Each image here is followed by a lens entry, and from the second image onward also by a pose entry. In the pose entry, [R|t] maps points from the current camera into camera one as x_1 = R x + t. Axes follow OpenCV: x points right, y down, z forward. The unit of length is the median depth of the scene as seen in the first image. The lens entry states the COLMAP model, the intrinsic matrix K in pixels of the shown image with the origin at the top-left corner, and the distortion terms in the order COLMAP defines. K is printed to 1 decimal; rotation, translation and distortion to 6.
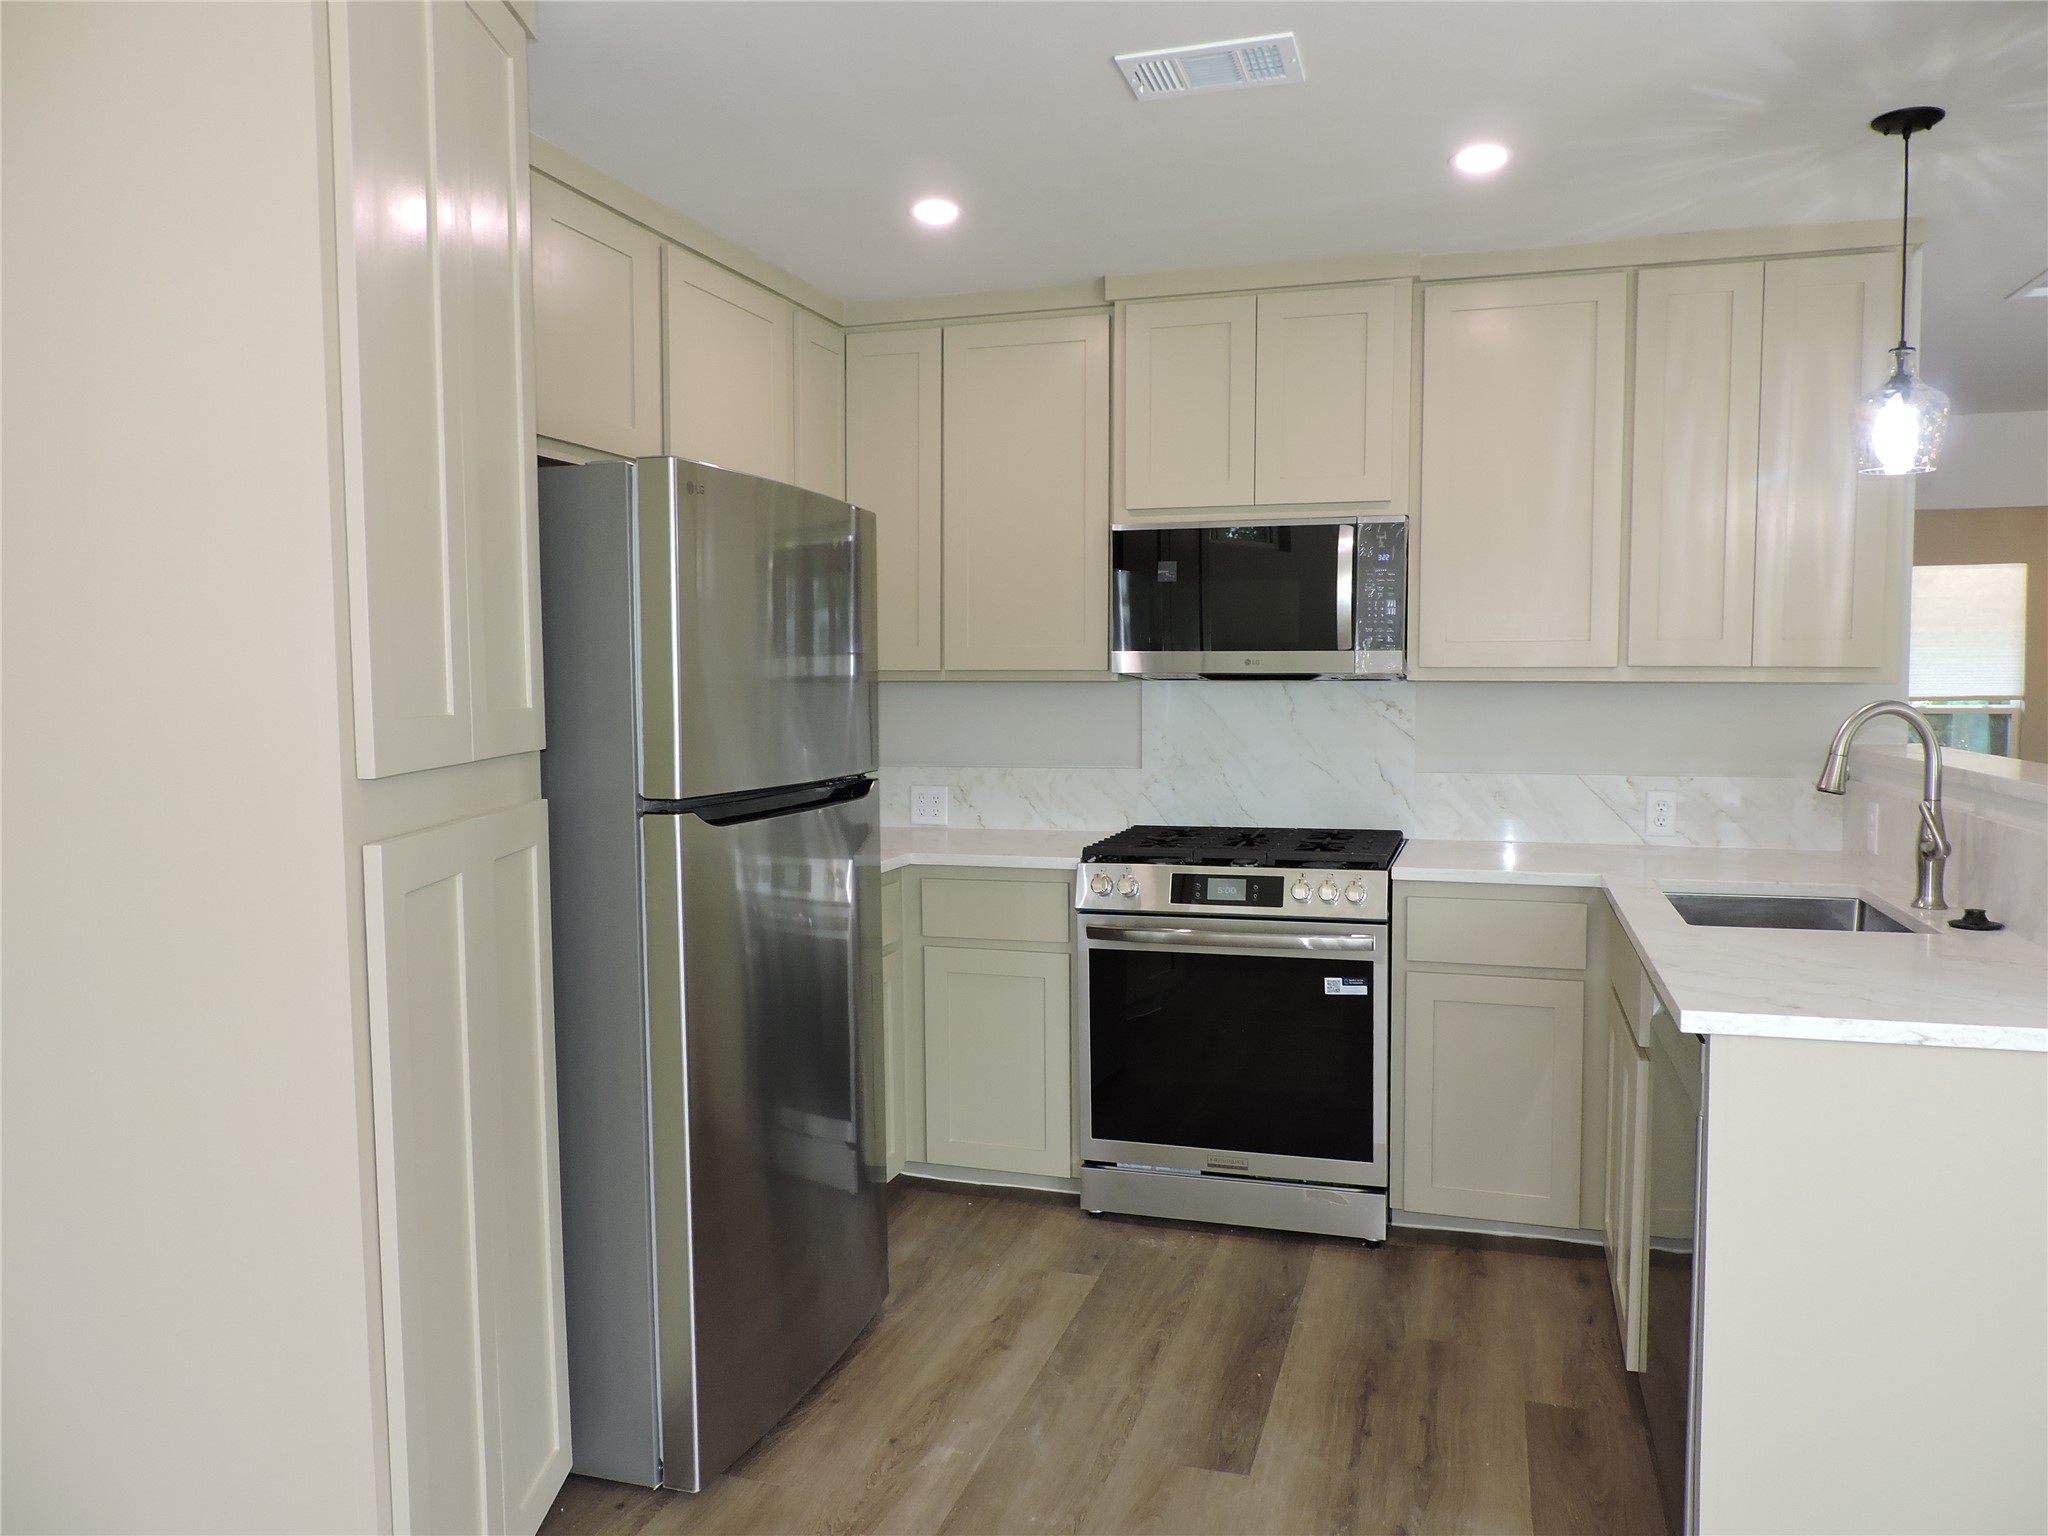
lens RADIAL K [[1470.9, 0, 1022.7], [0, 1470.9, 776.4], [0, 0, 1]] dist [-0.010231, -0.008938]
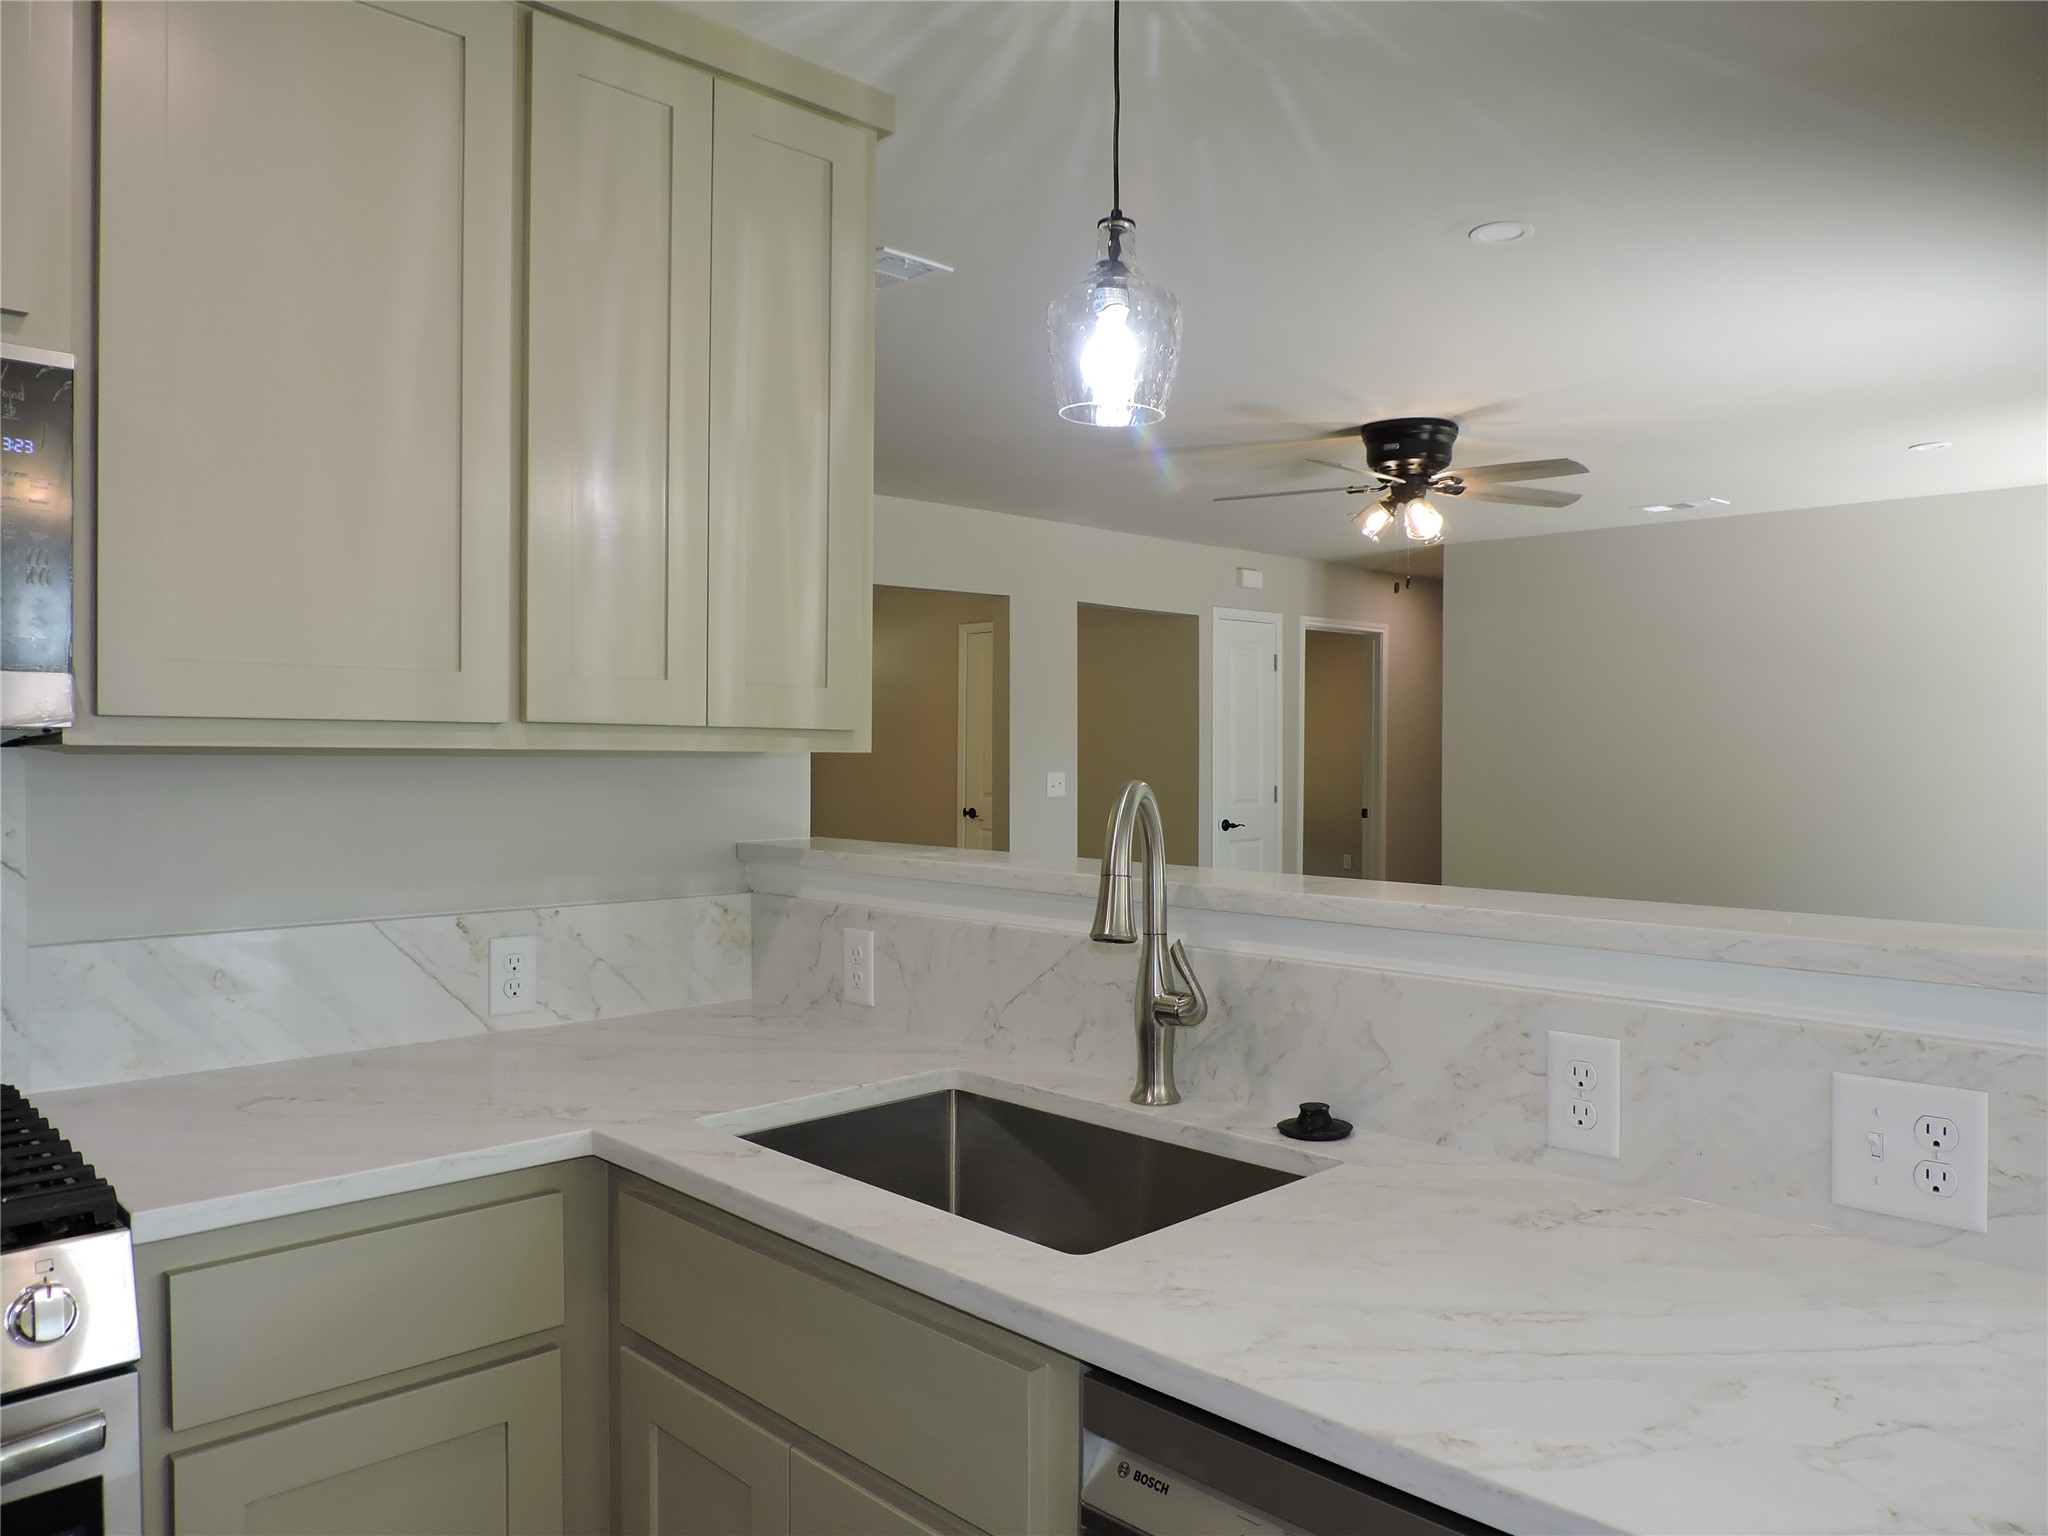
lens RADIAL K [[1470.9, 0, 1024.9], [0, 1470.9, 768.9], [0, 0, 1]] dist [-0.010231, -0.008938]
pose [[0.482851, -0.006224, 0.875680, 0.021181], [0.054839, 0.998227, -0.023144, -0.034346], [-0.873984, 0.059197, 0.482336, 0.566173]]
